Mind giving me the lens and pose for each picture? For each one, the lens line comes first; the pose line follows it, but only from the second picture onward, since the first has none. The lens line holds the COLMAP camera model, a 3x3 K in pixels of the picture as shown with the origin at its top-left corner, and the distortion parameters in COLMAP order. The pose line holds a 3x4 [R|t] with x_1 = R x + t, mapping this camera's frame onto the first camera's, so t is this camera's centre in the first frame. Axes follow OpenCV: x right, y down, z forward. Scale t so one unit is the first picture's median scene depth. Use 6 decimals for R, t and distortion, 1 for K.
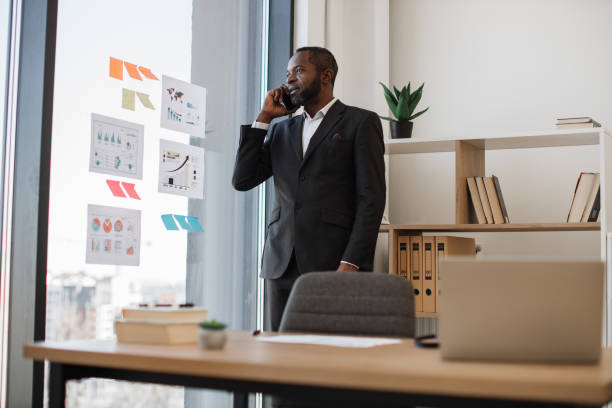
lens RADIAL K [[921.9, 0, 305.2], [0, 921.9, 202.4], [0, 0, 1]] dist [-0.213426, 0.000000]
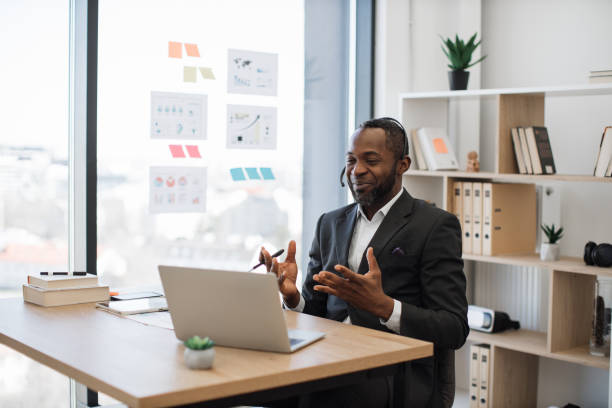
lens RADIAL K [[921.9, 0, 305.3], [0, 921.9, 207.1], [0, 0, 1]] dist [-0.213426, 0.000000]
pose [[0.925997, 0.017344, -0.377133, 0.395220], [0.032128, 0.991700, 0.124493, -0.084054], [0.376162, -0.127397, 0.917754, -0.060804]]
